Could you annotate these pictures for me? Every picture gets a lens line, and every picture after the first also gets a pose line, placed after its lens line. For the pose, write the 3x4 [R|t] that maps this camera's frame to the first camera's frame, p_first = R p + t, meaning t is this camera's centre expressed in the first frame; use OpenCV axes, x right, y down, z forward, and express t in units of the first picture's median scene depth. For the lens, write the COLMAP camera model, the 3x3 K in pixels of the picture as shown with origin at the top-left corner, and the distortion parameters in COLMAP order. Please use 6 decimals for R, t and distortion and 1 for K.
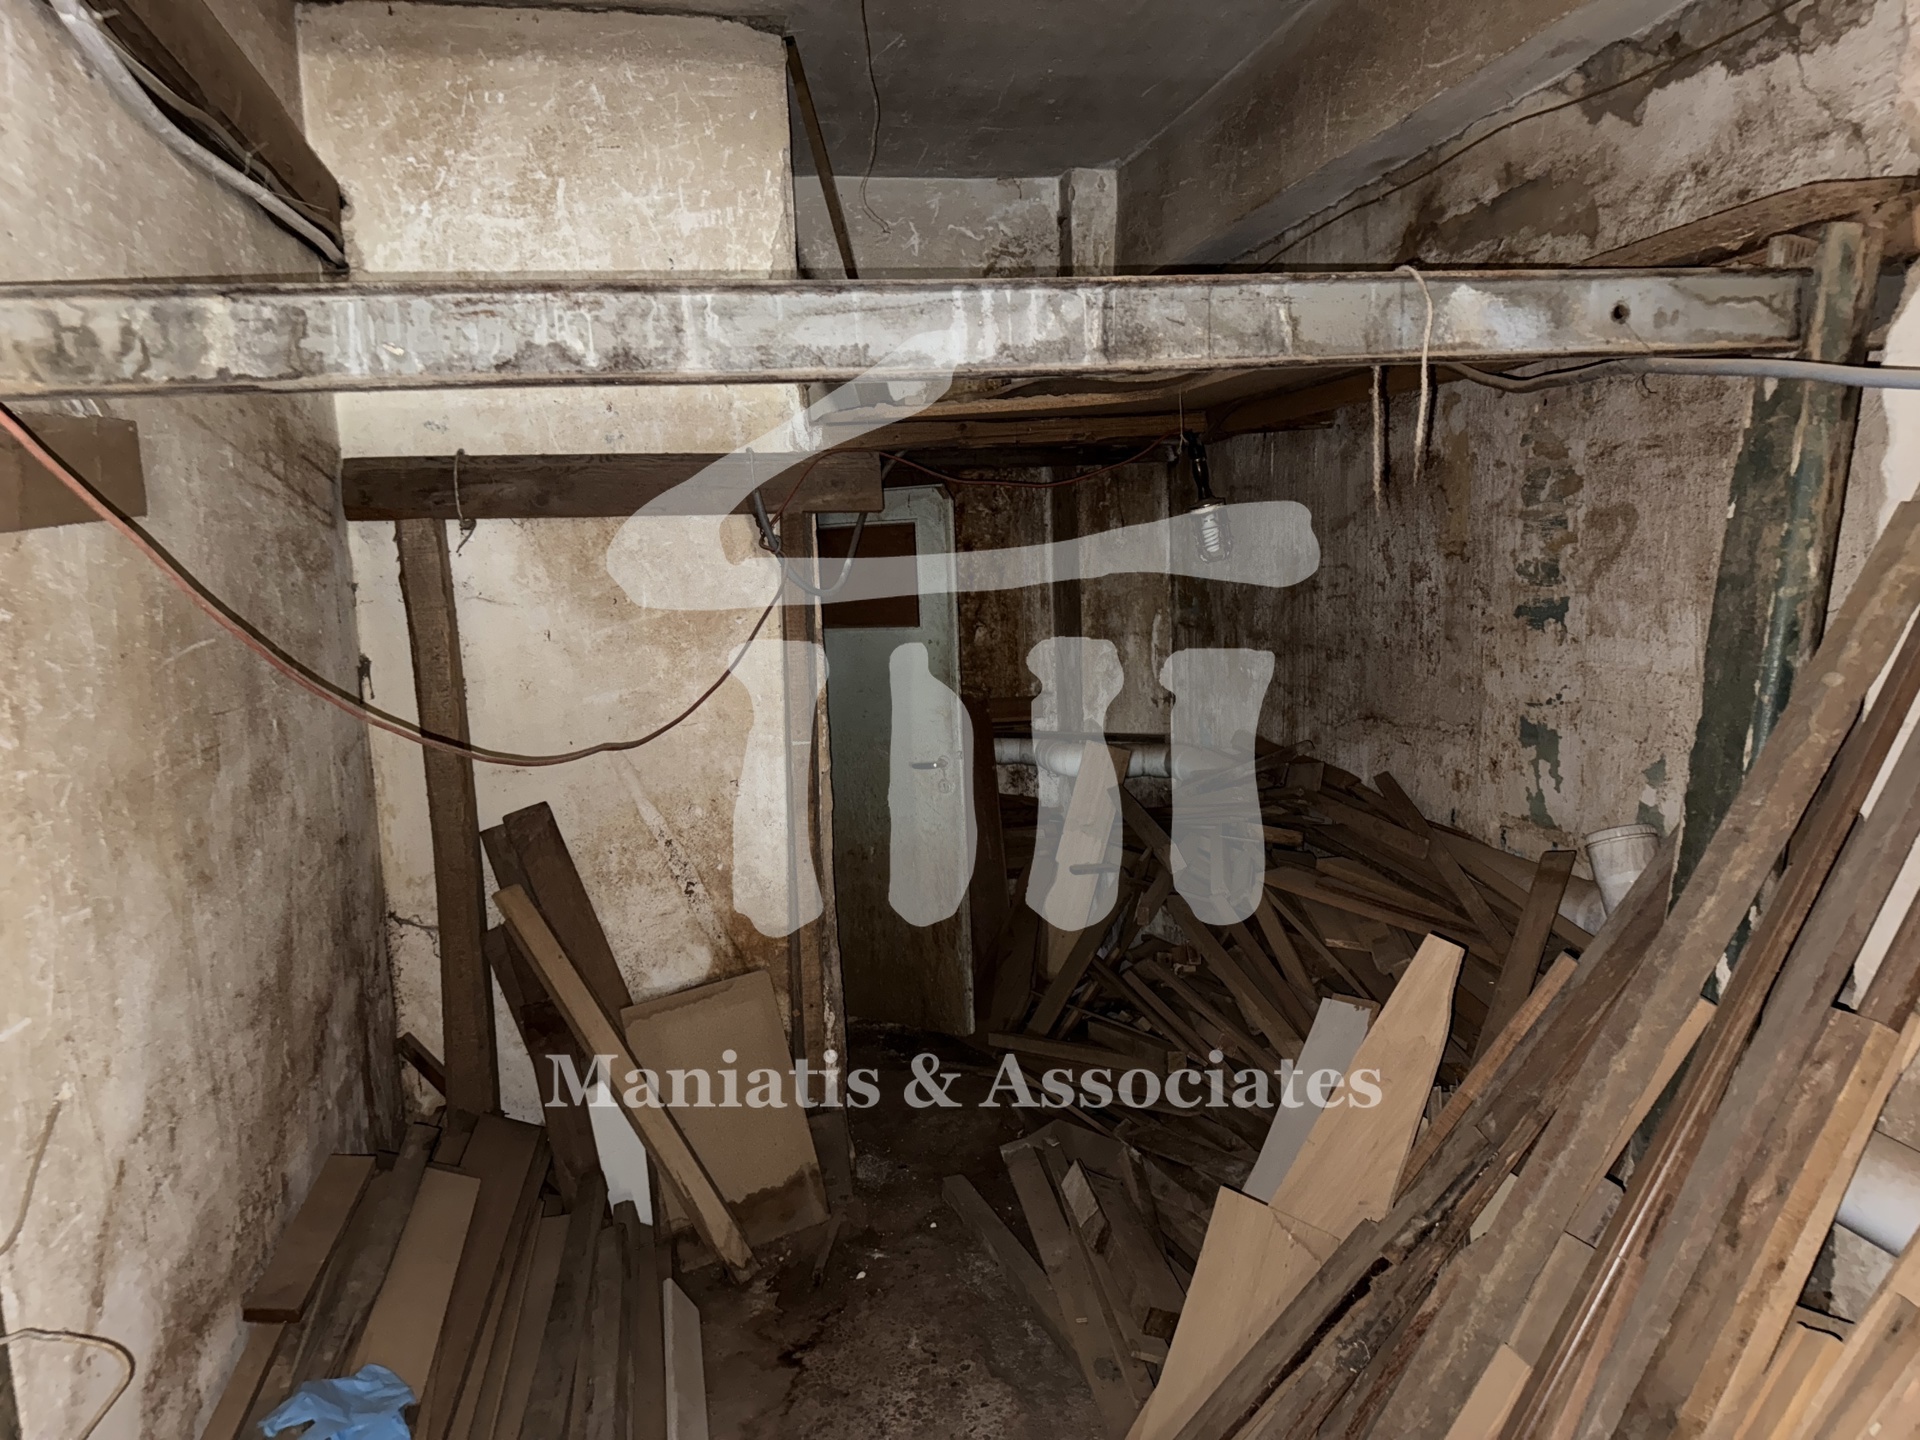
lens RADIAL K [[1355.0, 0, 999.4], [0, 1355.0, 764.1], [0, 0, 1]] dist [0.090453, -0.157753]
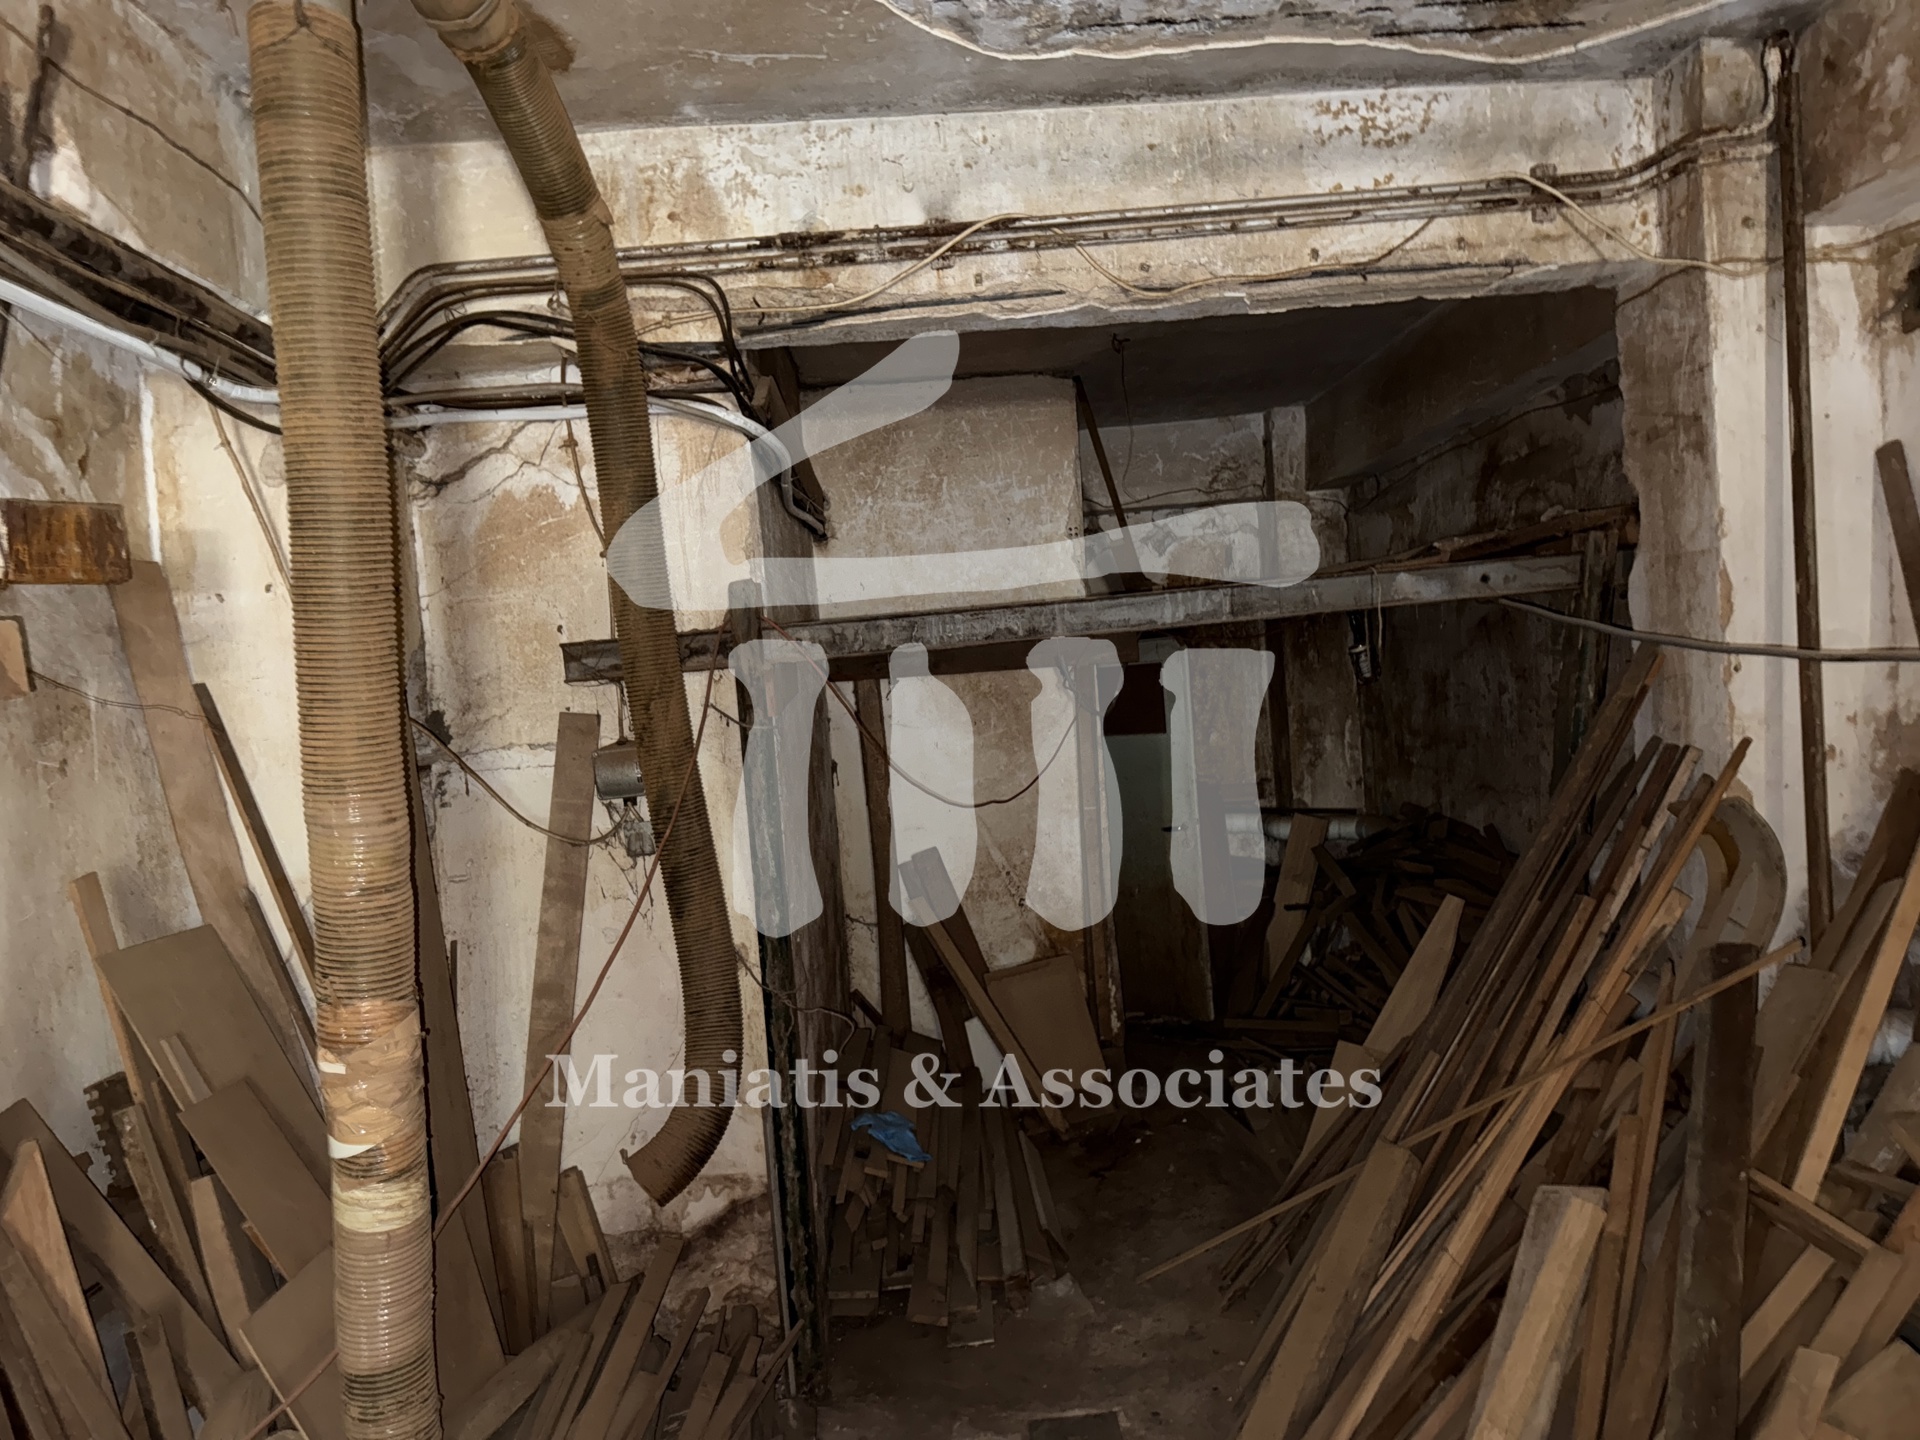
lens RADIAL K [[1330.0, 0, 960.0], [0, 1330.0, 720.0], [0, 0, 1]] dist [0.105695, -0.143929]
pose [[0.974857, -0.030653, -0.220711, 0.052854], [0.005761, 0.993629, -0.112553, 0.057039], [0.222755, 0.108452, 0.968823, -0.559850]]
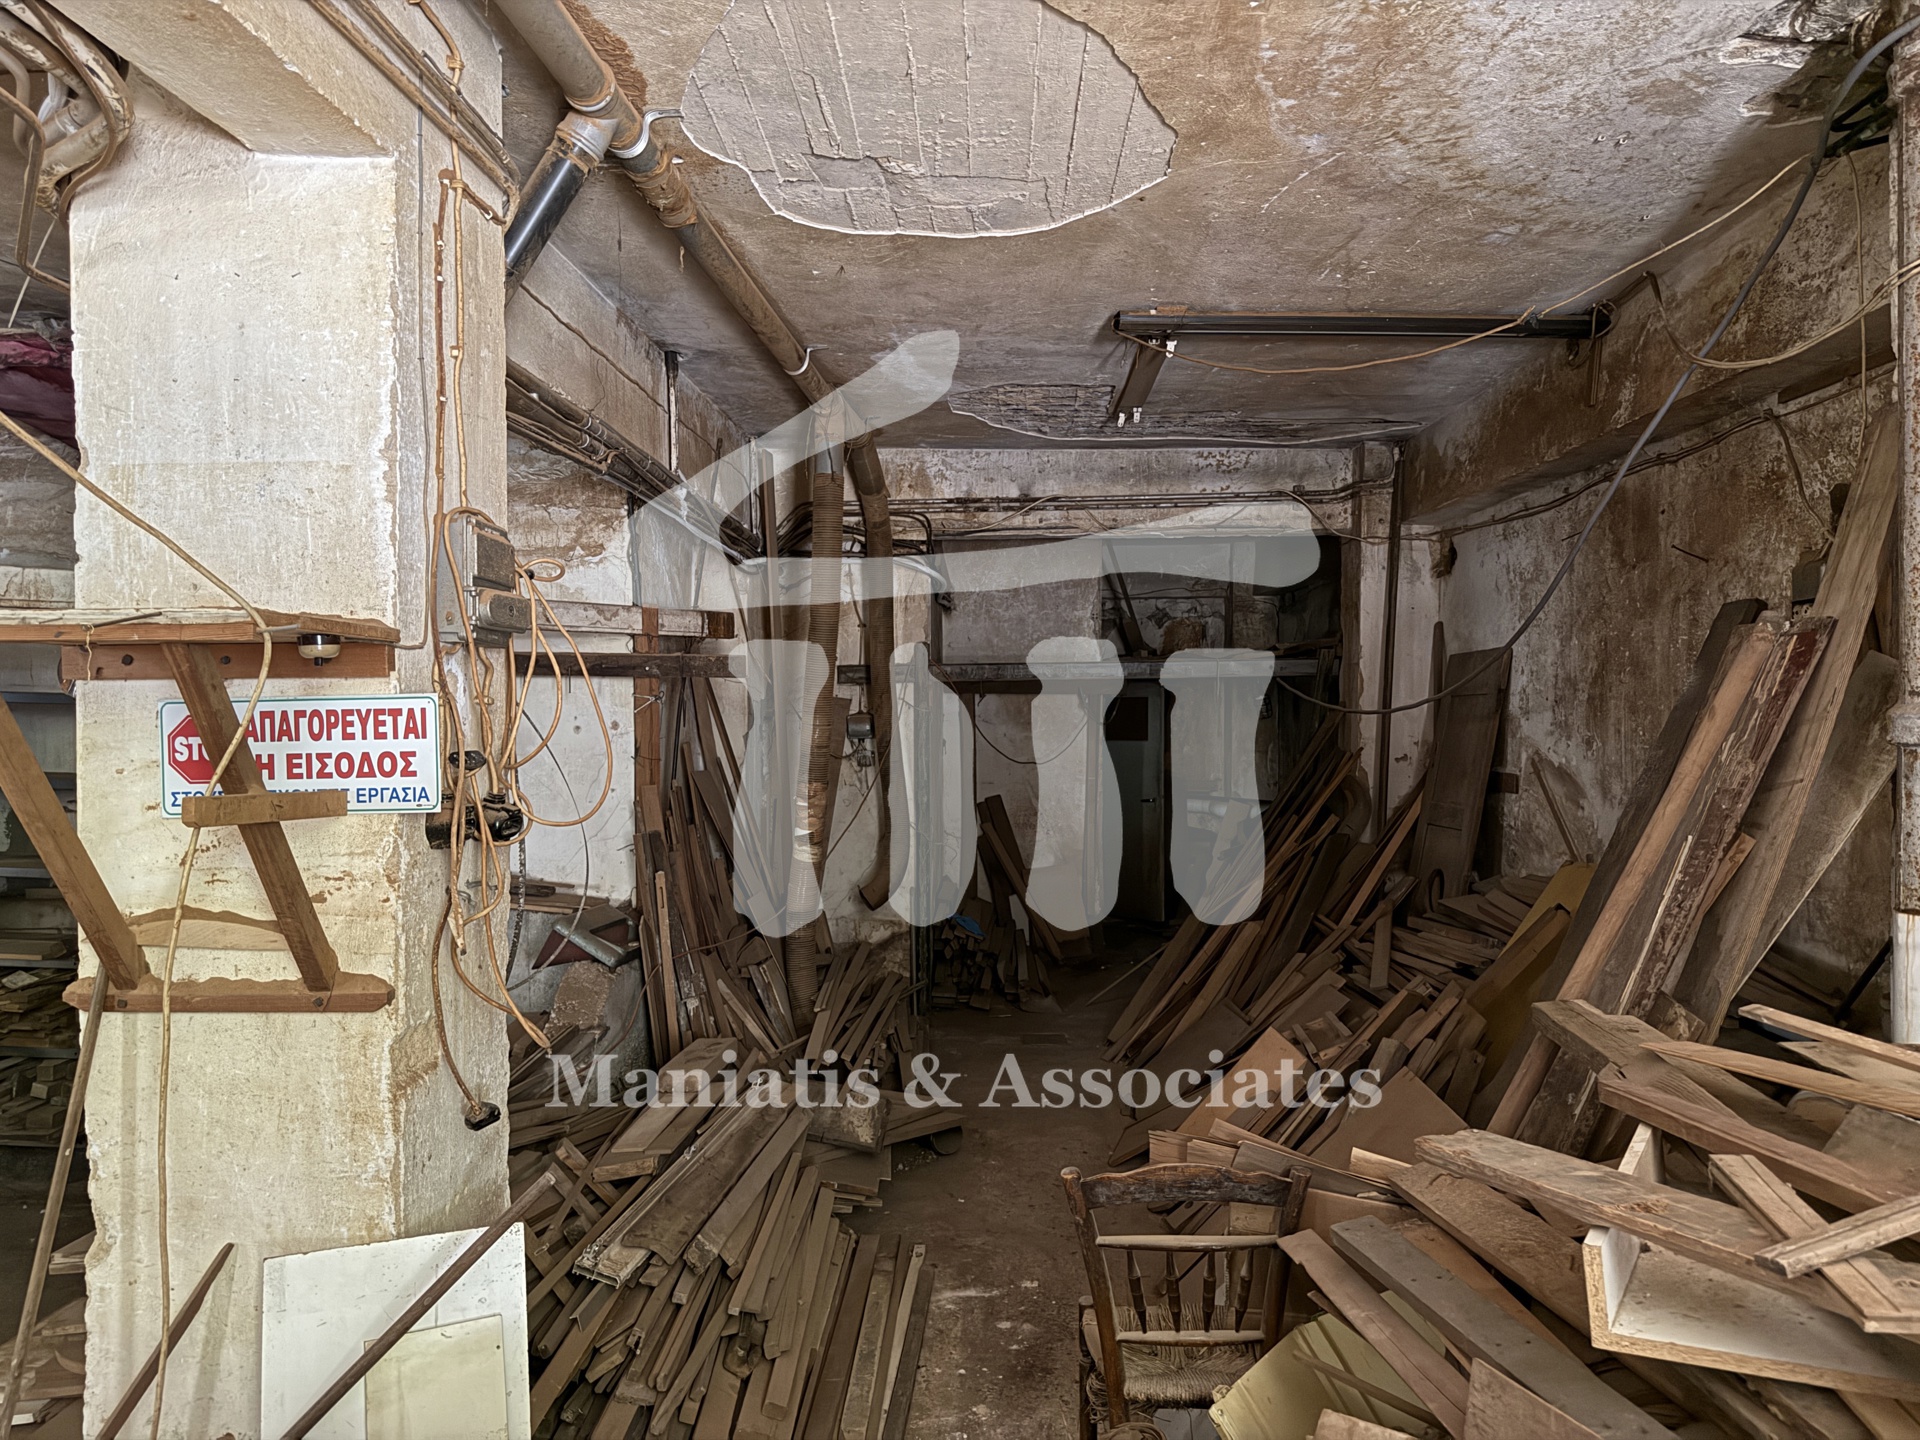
lens RADIAL K [[1386.5, 0, 960.0], [0, 1386.5, 720.0], [0, 0, 1]] dist [-0.007333, -0.006083]
pose [[0.962206, 0.041083, -0.269206, 0.364953], [-0.077933, 0.988752, -0.127657, 0.259195], [0.260933, 0.143813, 0.954585, -1.831136]]
